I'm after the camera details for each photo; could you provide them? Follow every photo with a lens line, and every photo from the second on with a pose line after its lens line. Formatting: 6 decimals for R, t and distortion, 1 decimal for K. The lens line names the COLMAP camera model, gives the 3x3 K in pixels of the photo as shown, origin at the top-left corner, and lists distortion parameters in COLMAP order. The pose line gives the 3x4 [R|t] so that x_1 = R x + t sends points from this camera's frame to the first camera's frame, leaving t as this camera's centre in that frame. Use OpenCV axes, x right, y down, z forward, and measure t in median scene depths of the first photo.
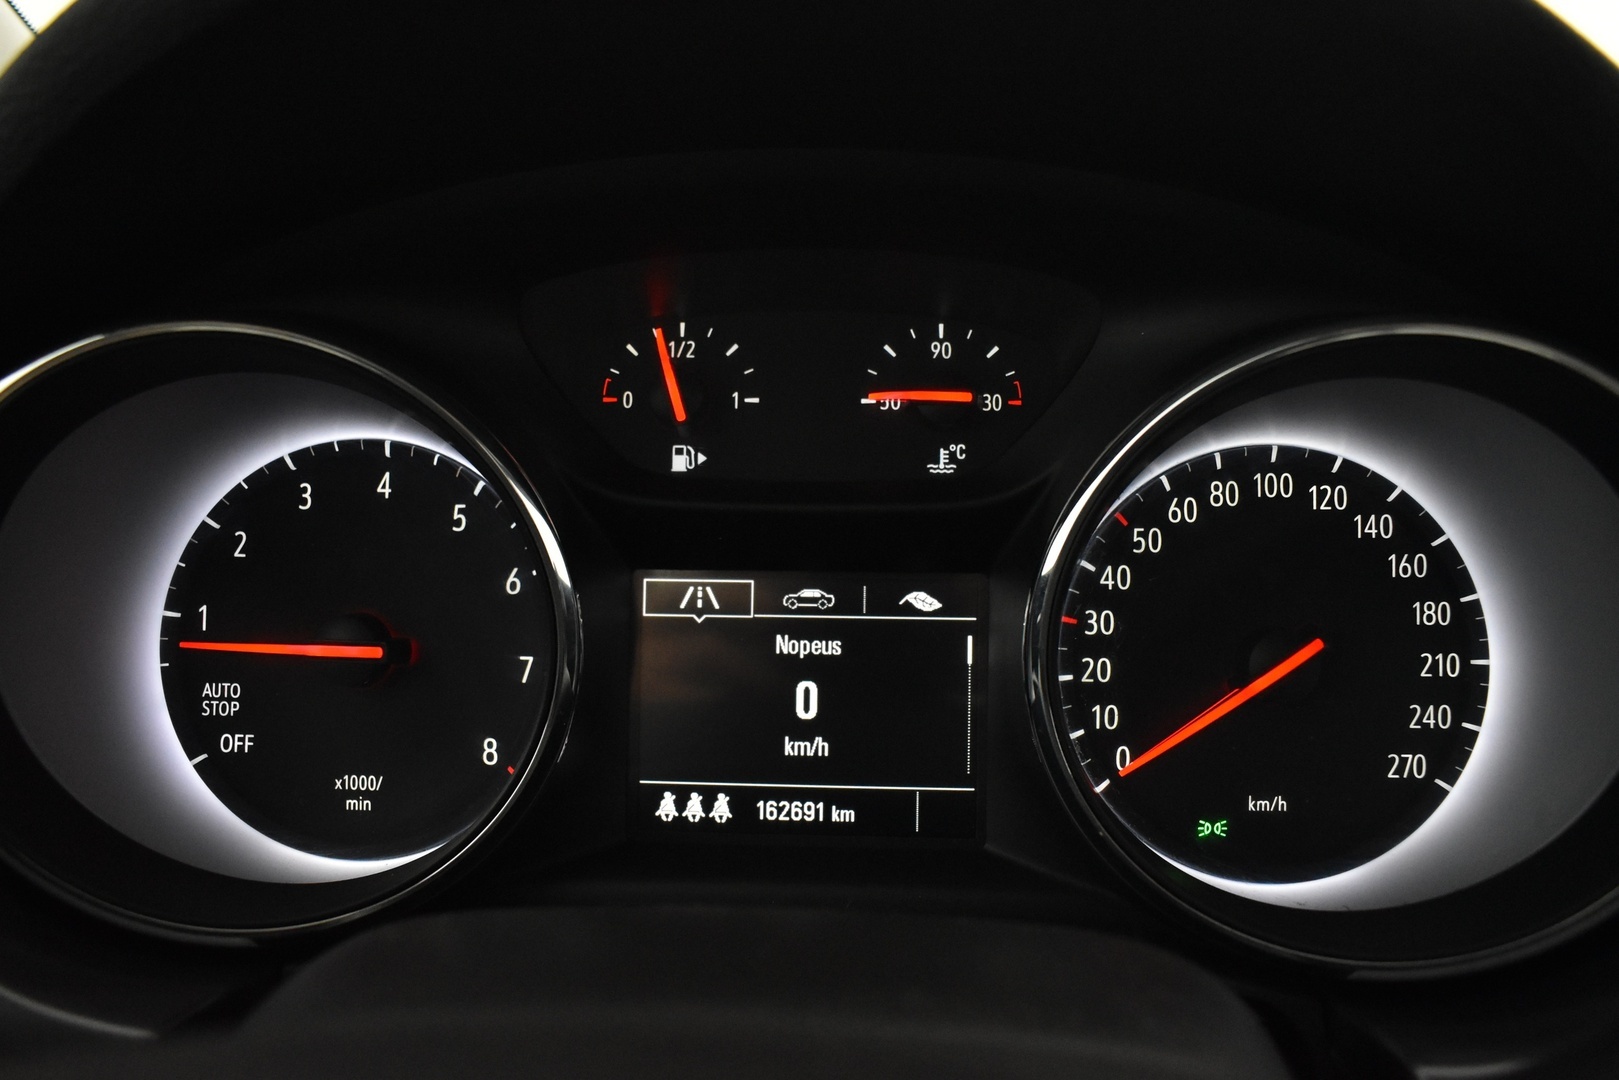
lens RADIAL K [[1254.6, 0, 806.1], [0, 1254.6, 537.0], [0, 0, 1]] dist [-0.101724, 0.013015]
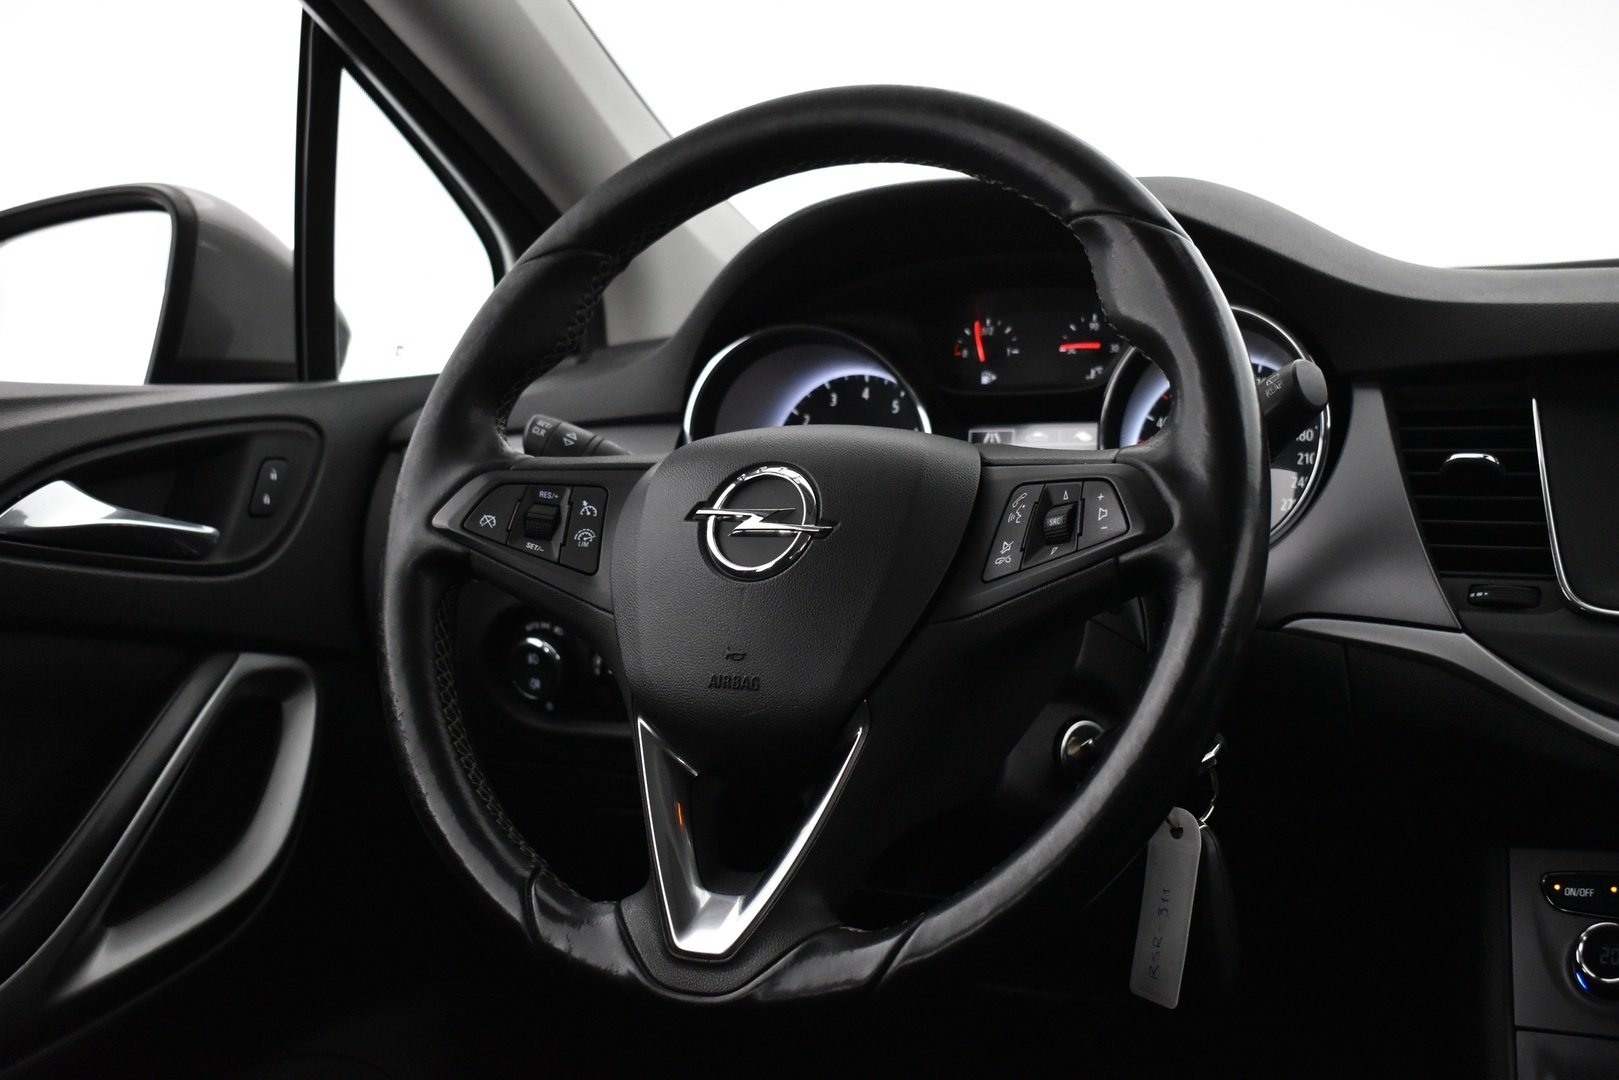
lens RADIAL K [[2052.4, 0, 810.6], [0, 2052.4, 536.2], [0, 0, 1]] dist [-0.057243, 0.000000]
pose [[0.907564, -0.002437, -0.419908, 1.189361], [-0.022910, 0.998206, -0.055309, 0.443046], [0.419289, 0.059817, 0.905880, -2.528163]]
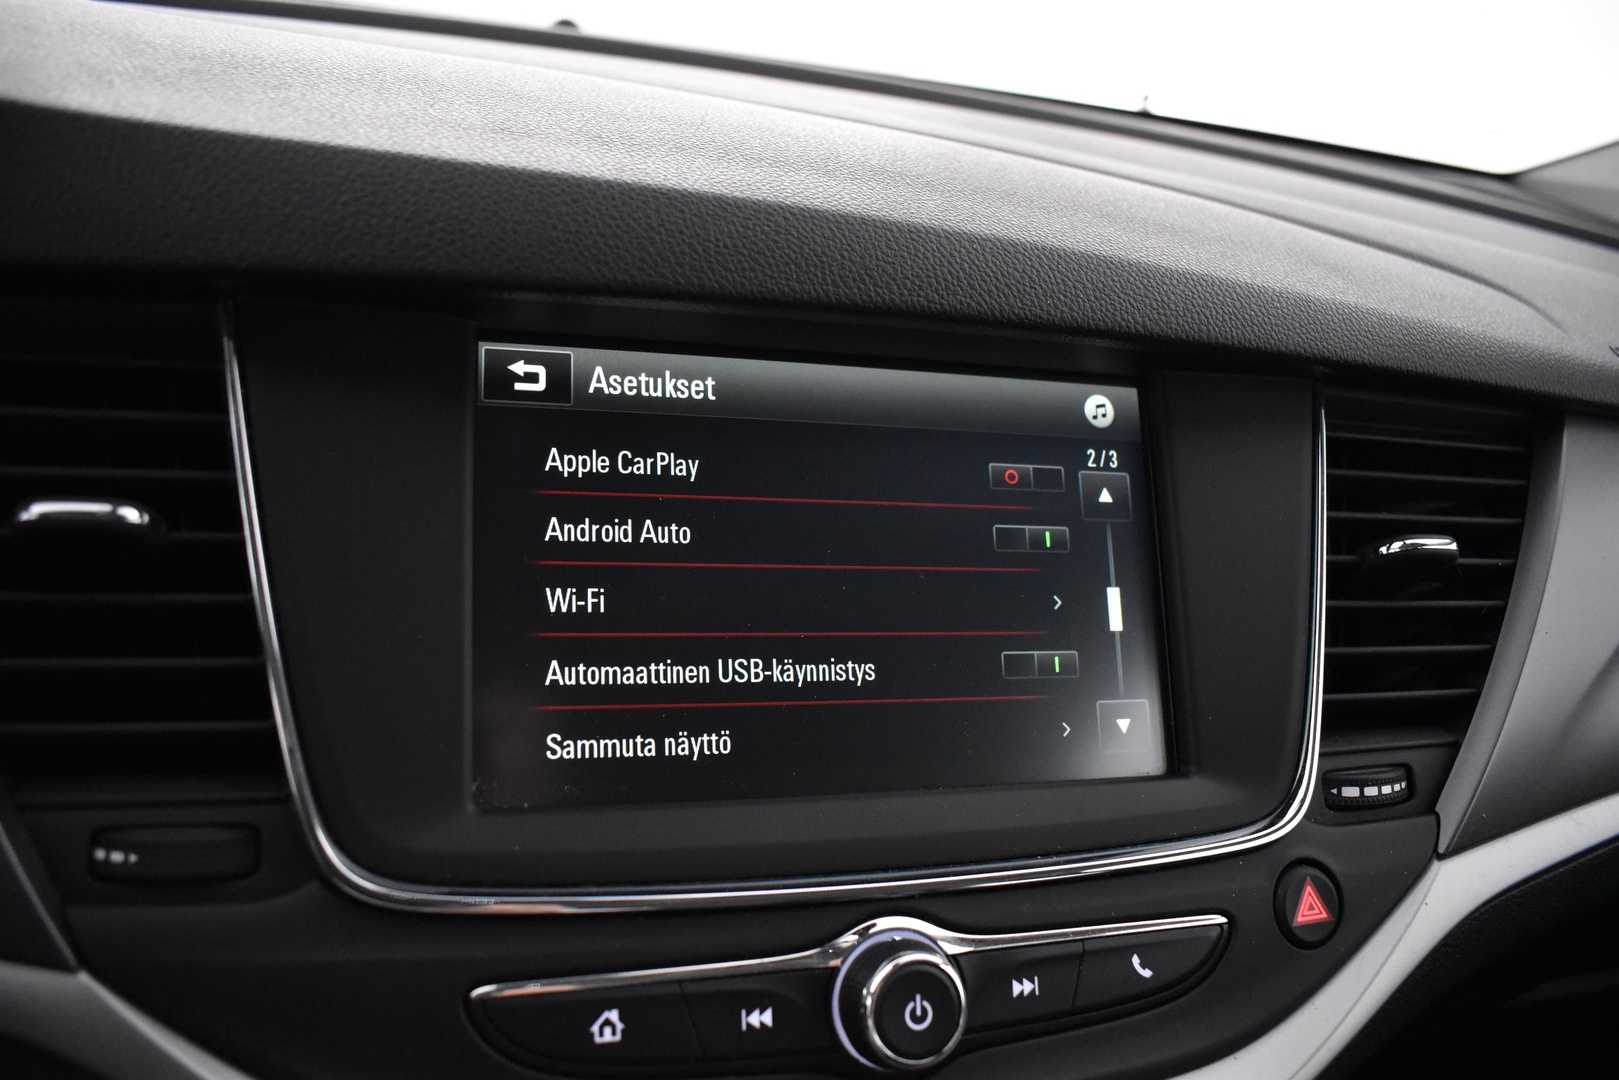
lens RADIAL K [[1254.6, 0, 805.9], [0, 1254.6, 537.2], [0, 0, 1]] dist [-0.101724, 0.013015]
pose [[0.931681, -0.001245, 0.363276, 0.950809], [-0.080170, 0.974635, 0.208950, -0.044564], [-0.354322, -0.223798, 0.907949, -0.192461]]
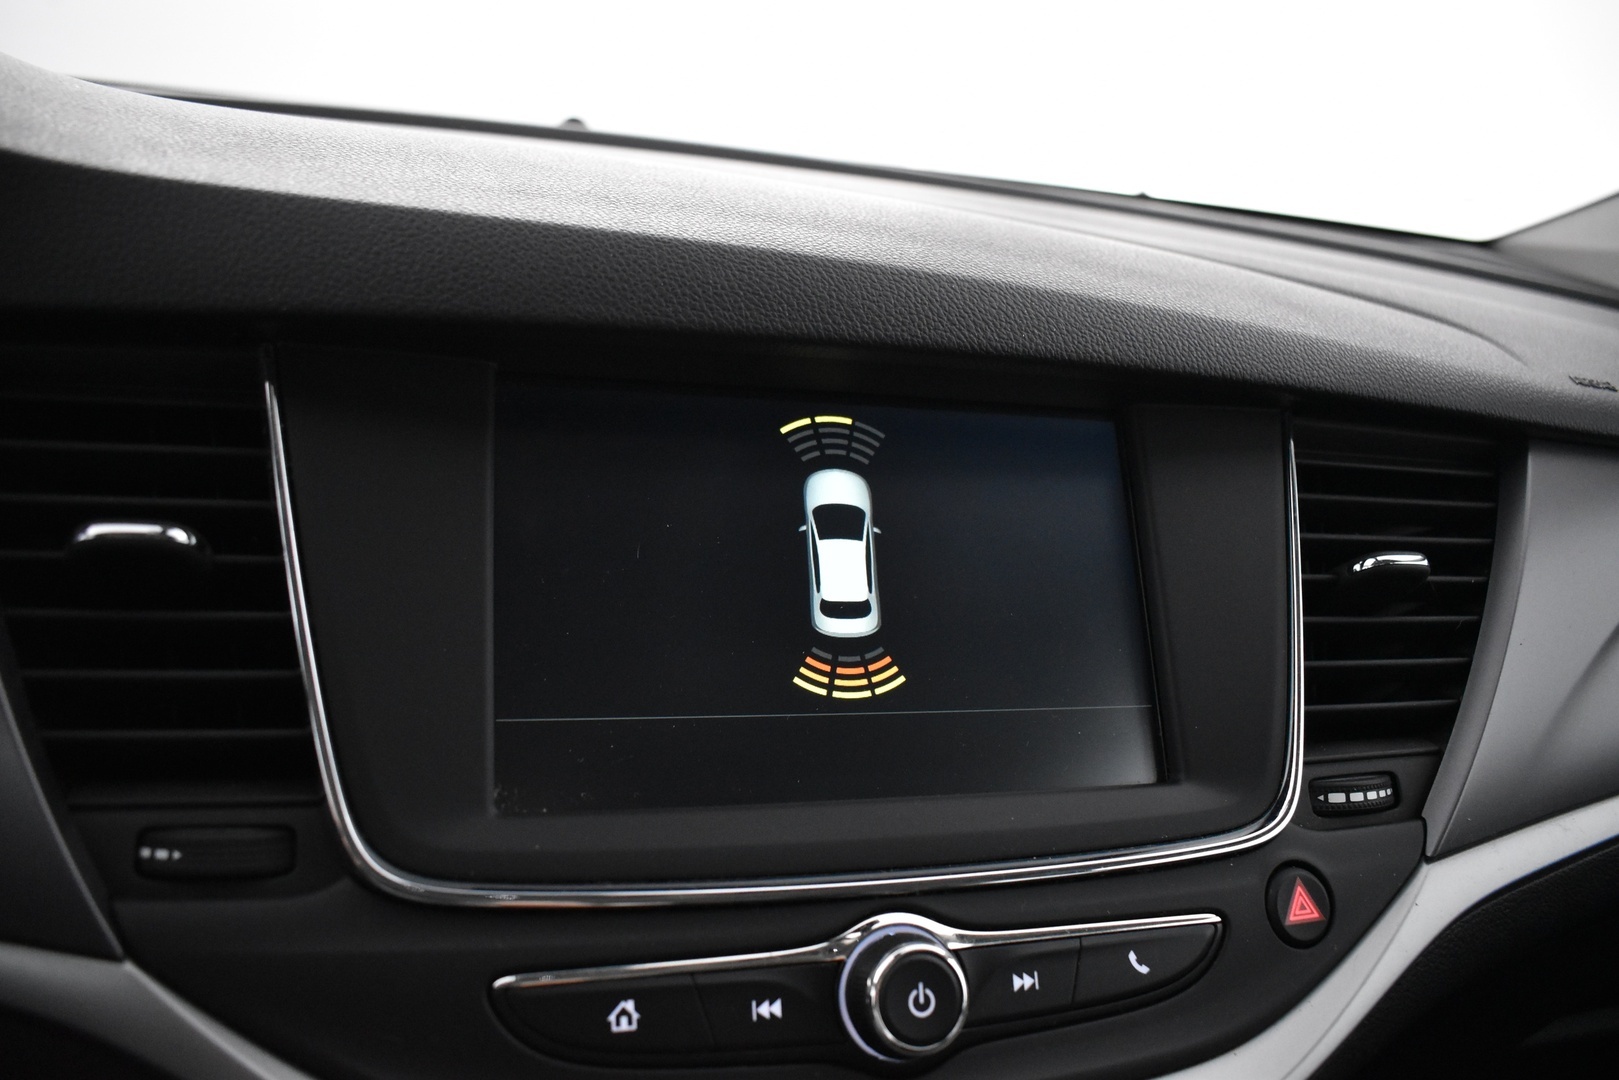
lens RADIAL K [[1254.6, 0, 806.9], [0, 1254.6, 532.6], [0, 0, 1]] dist [-0.101724, 0.013015]
pose [[0.935395, 0.005736, 0.353558, 0.938933], [-0.053852, 0.990516, 0.126404, 0.004573], [-0.349480, -0.137277, 0.926833, -0.267961]]
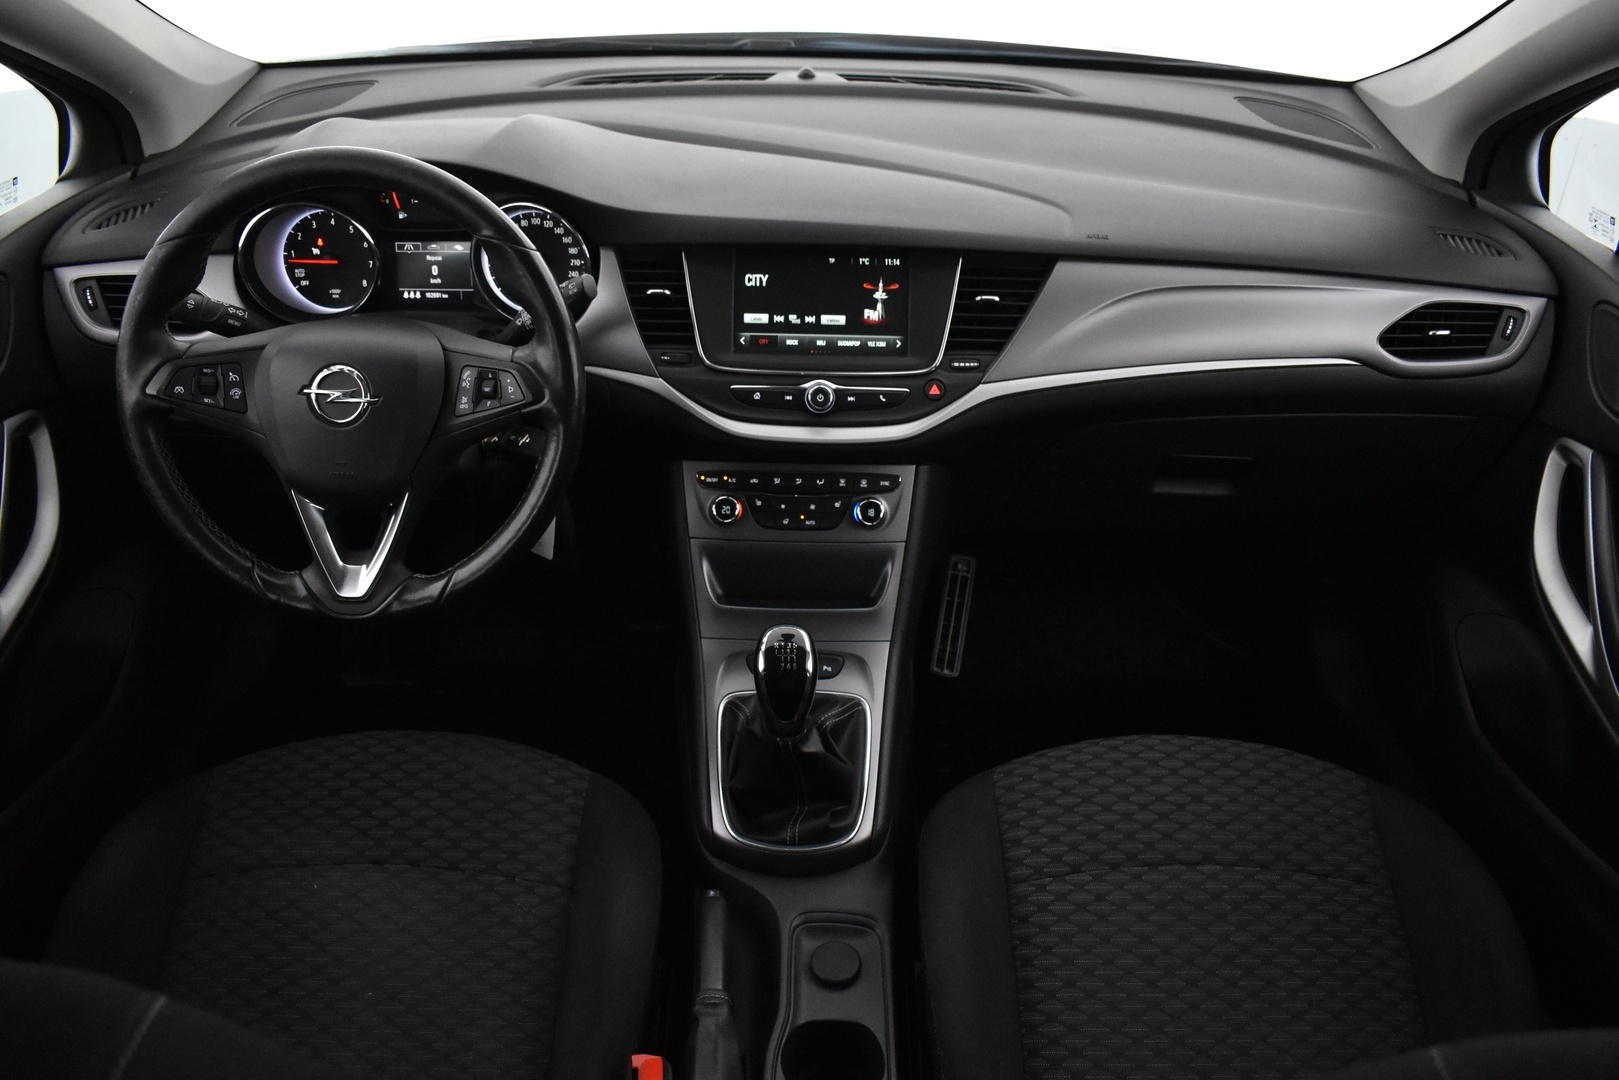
lens RADIAL K [[1254.6, 0, 808.3], [0, 1254.6, 540.5], [0, 0, 1]] dist [-0.101724, 0.013015]
pose [[0.998759, -0.012627, 0.048183, 1.086744], [-0.008719, 0.908081, 0.418704, -0.837376], [-0.049041, -0.418604, 0.906844, -3.397479]]
